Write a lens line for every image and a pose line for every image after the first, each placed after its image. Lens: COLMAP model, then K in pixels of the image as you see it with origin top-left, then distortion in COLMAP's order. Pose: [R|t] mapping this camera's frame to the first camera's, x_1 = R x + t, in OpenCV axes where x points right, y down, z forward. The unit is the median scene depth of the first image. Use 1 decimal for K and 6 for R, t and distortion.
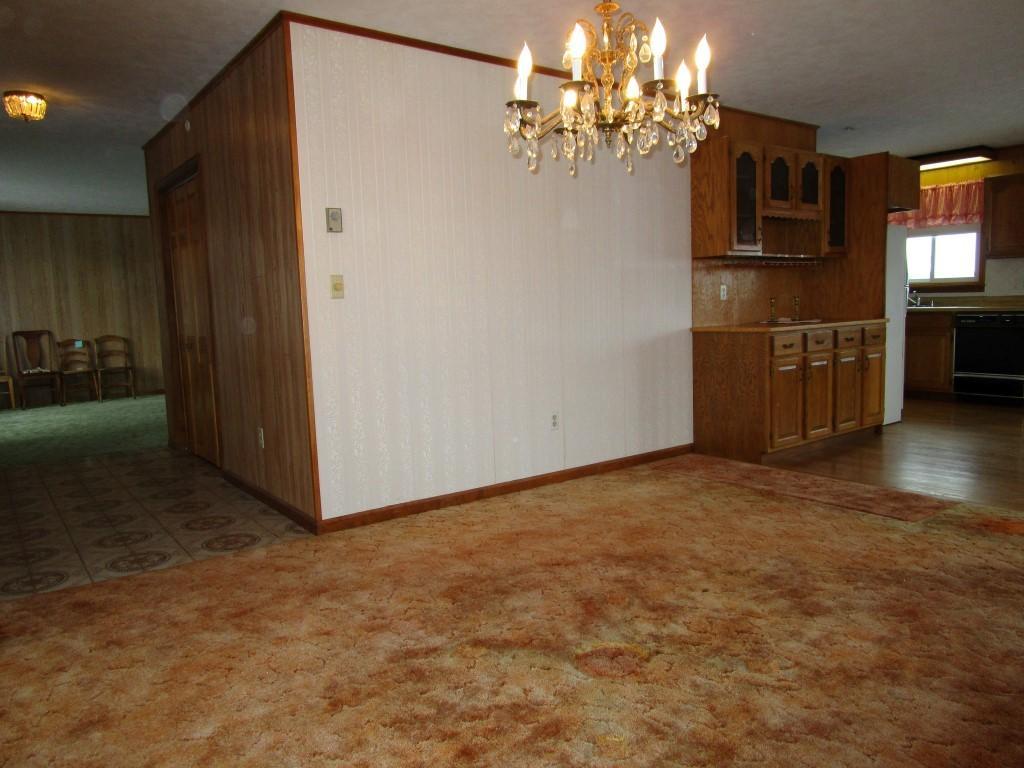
lens RADIAL K [[735.0, 0, 504.3], [0, 735.0, 379.3], [0, 0, 1]] dist [-0.026280, 0.016723]
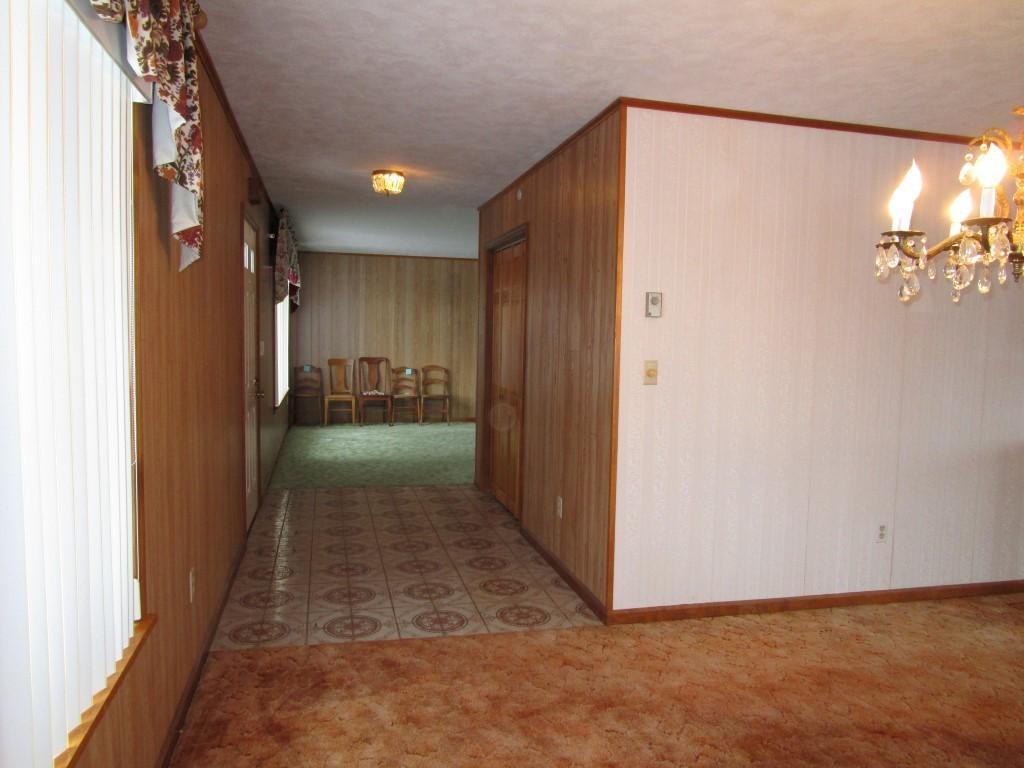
lens RADIAL K [[735.0, 0, 510.1], [0, 735.0, 380.3], [0, 0, 1]] dist [-0.026280, 0.016723]
pose [[0.922676, 0.081560, -0.376852, -0.032397], [-0.094397, 0.995411, -0.015687, -0.081327], [0.373843, 0.050048, 0.926141, 0.035069]]
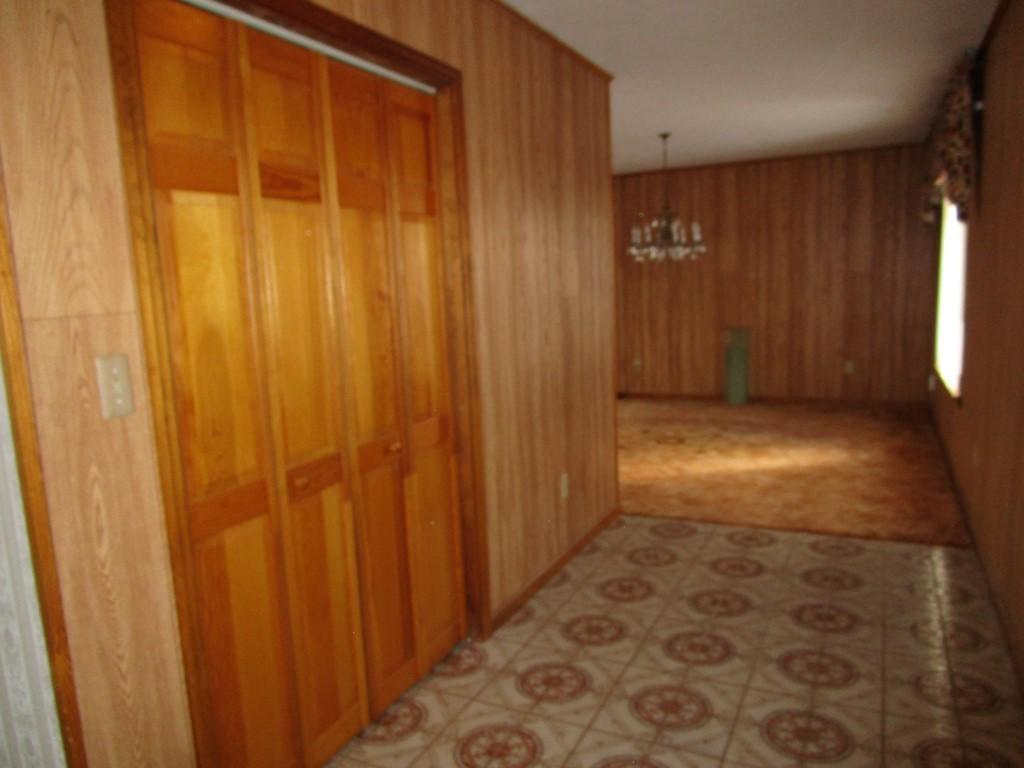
lens RADIAL K [[735.0, 0, 505.4], [0, 735.0, 383.5], [0, 0, 1]] dist [-0.026280, 0.016723]
pose [[-0.440761, -0.073380, 0.894620, -1.133048], [0.159350, 0.974426, 0.158435, -0.199257], [-0.883367, 0.212390, -0.417796, 1.495717]]
